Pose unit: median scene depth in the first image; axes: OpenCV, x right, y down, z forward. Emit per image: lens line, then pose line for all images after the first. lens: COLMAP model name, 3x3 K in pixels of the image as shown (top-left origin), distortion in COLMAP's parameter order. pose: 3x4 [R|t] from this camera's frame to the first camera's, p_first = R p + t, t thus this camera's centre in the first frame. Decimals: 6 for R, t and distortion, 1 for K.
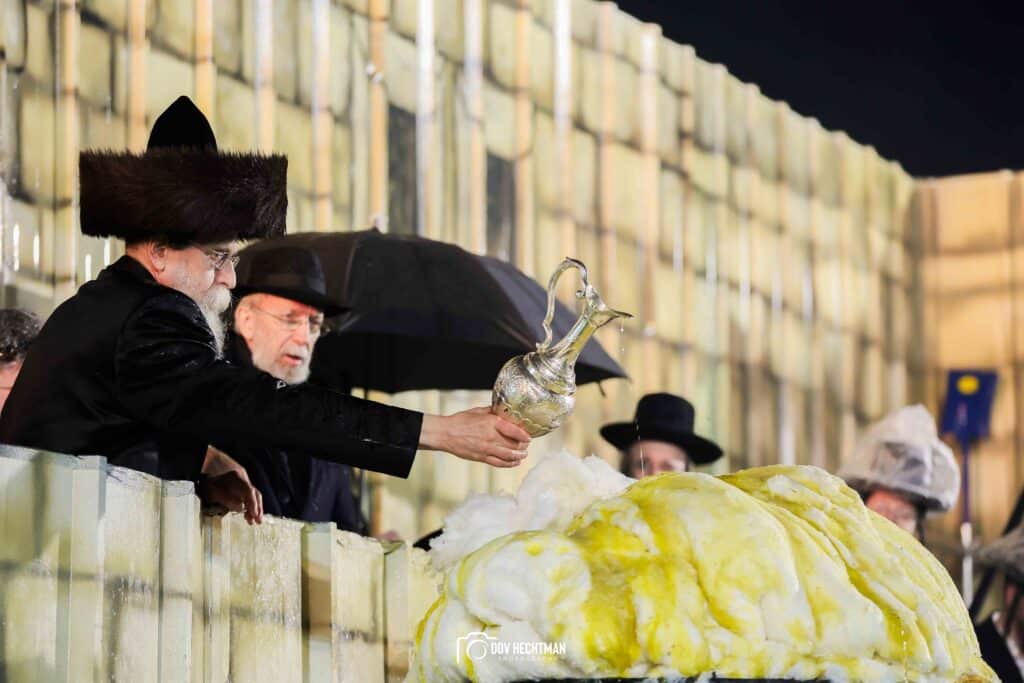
lens RADIAL K [[3617.5, 0, 512.0], [0, 3617.5, 341.5], [0, 0, 1]] dist [0.134239, 0.943727]
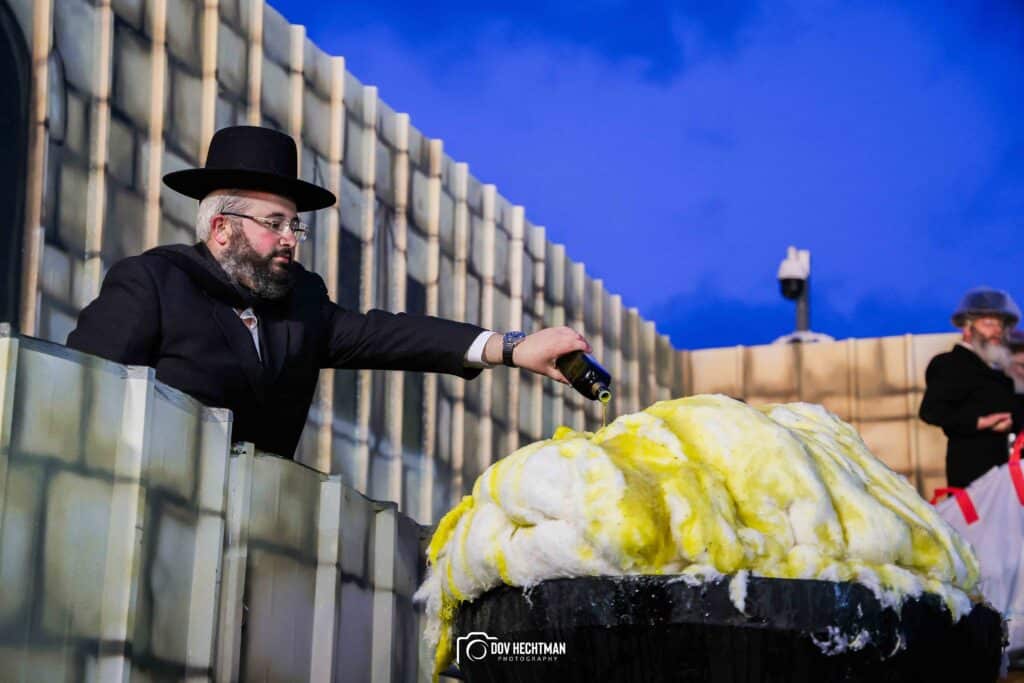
lens RADIAL K [[2197.9, 0, 512.0], [0, 2197.9, 341.5], [0, 0, 1]] dist [0.632778, 0.011488]
pose [[0.996308, 0.037037, 0.077455, -0.059503], [-0.030436, 0.995939, -0.084734, 0.077415], [-0.080279, 0.082063, 0.993389, 0.348407]]
